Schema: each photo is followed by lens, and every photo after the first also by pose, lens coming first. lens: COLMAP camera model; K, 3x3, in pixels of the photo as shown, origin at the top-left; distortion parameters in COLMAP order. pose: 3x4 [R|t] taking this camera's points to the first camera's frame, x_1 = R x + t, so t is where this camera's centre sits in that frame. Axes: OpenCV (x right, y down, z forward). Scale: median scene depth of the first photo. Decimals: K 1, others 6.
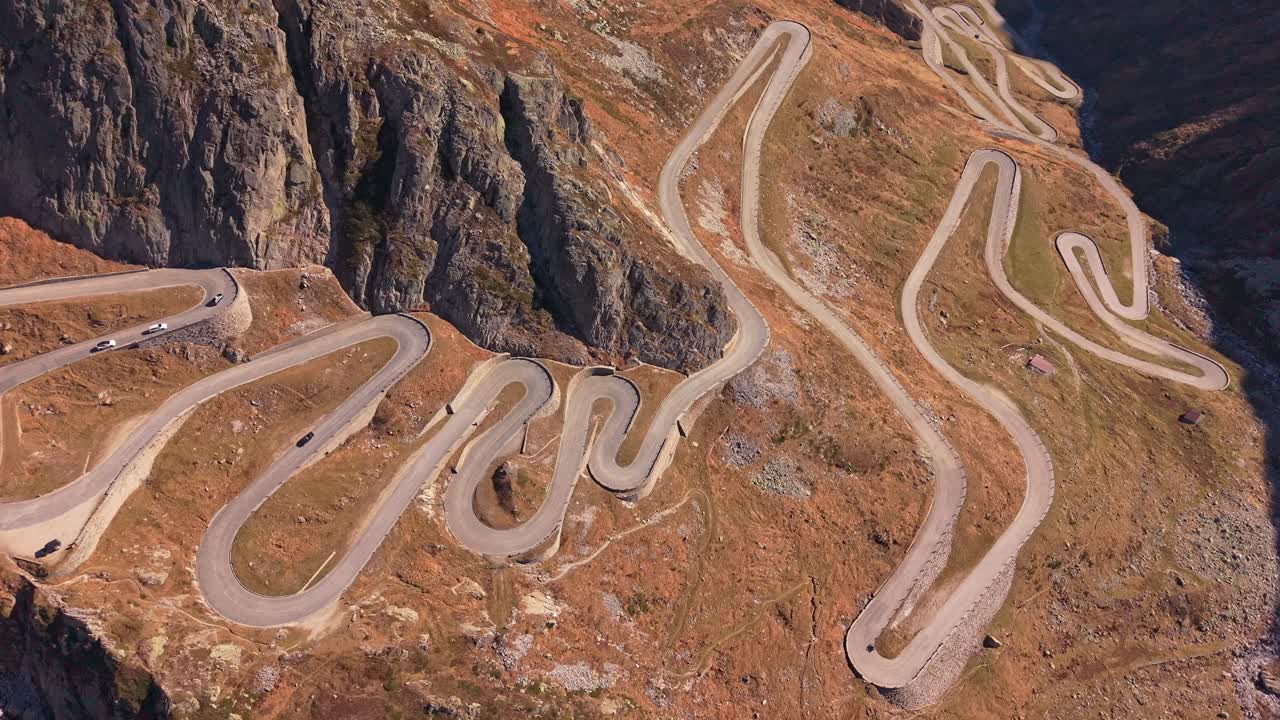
lens RADIAL K [[917.3, 0, 638.0], [0, 917.3, 358.7], [0, 0, 1]] dist [0.074242, -0.097968]
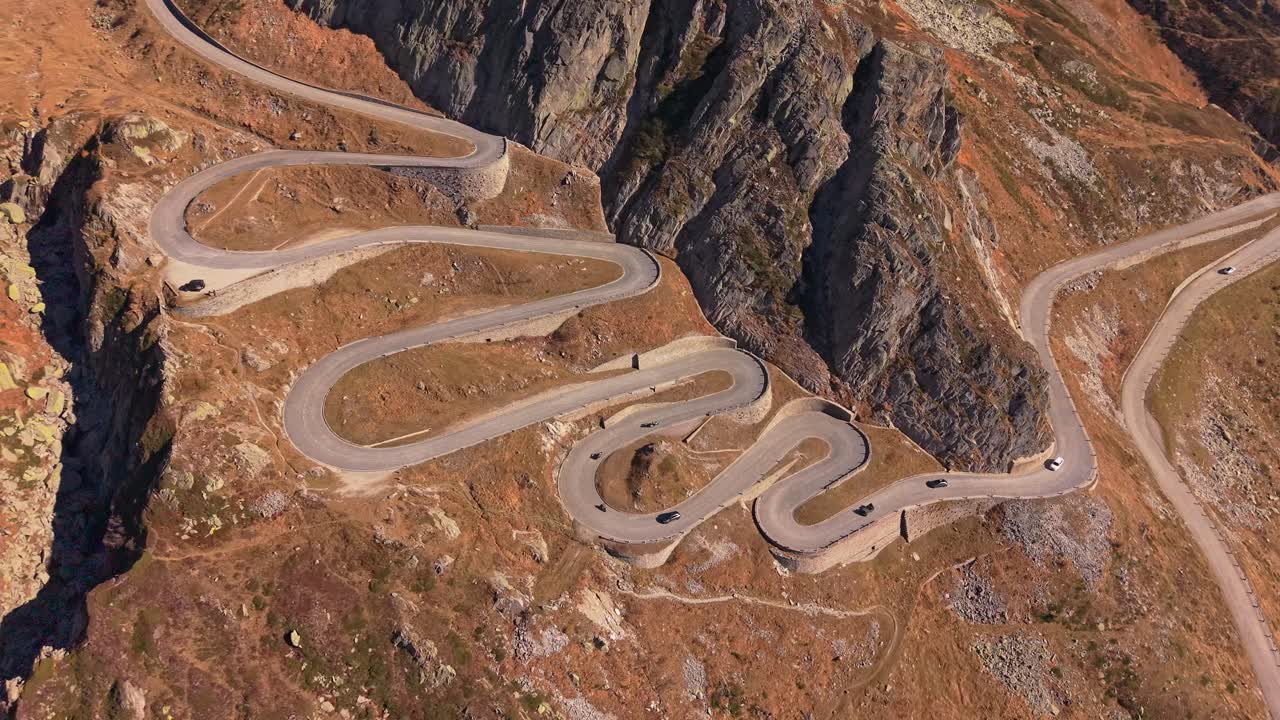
lens RADIAL K [[917.3, 0, 638.0], [0, 917.3, 358.7], [0, 0, 1]] dist [0.074242, -0.097968]
pose [[0.828311, 0.364769, -0.425258, 0.140598], [-0.447755, 0.887227, -0.111103, 0.141377], [0.336774, 0.282439, 0.898227, 0.267771]]
